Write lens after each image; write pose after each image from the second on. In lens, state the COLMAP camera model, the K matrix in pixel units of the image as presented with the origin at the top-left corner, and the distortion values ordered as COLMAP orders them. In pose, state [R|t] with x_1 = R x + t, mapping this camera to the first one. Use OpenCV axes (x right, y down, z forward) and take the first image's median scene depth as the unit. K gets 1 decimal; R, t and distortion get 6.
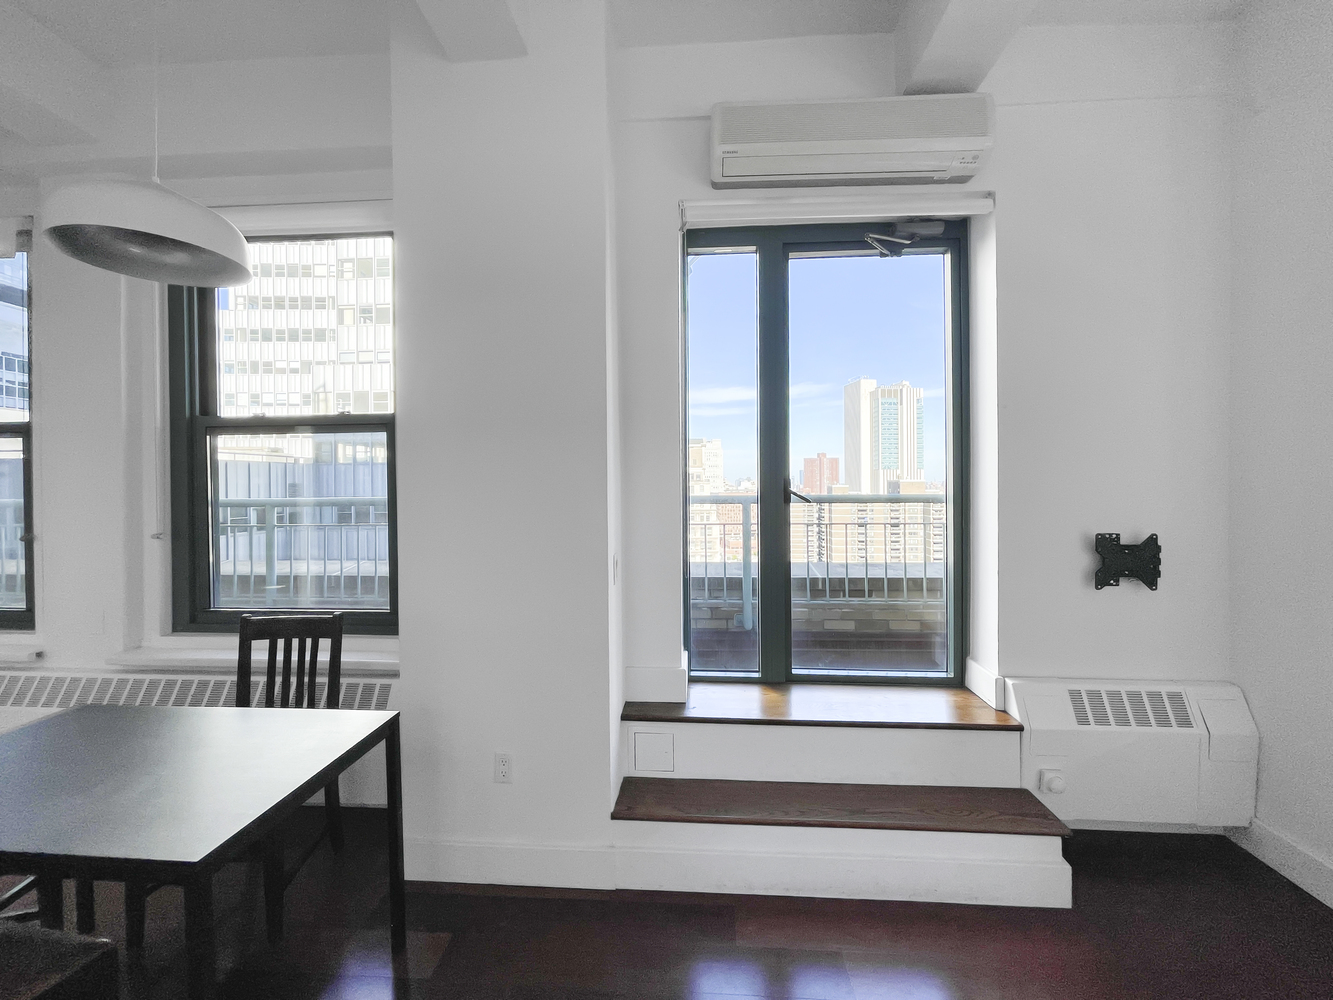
lens RADIAL K [[544.2, 0, 677.4], [0, 544.2, 472.9], [0, 0, 1]] dist [0.002693, 0.001195]
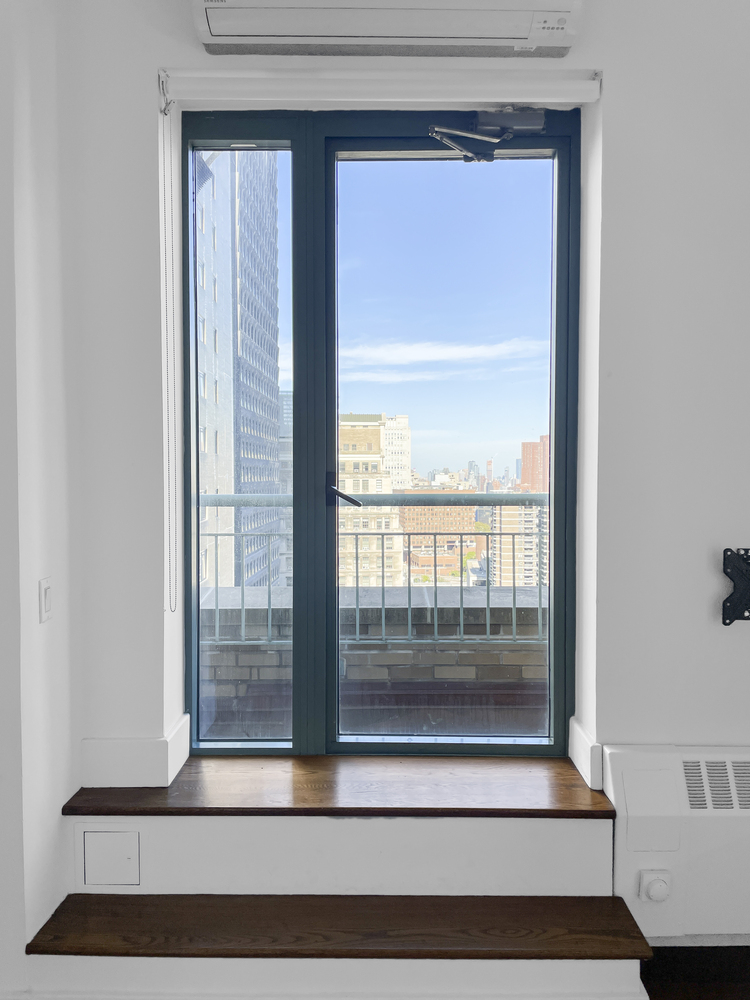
lens RADIAL K [[756.5, 0, 387.2], [0, 756.5, 478.0], [0, 0, 1]] dist [0.078046, -0.080881]
pose [[0.998687, 0.004106, 0.051057, 0.230307], [-0.005192, 0.999763, 0.021150, -0.002459], [-0.050958, -0.021387, 0.998472, -0.003227]]
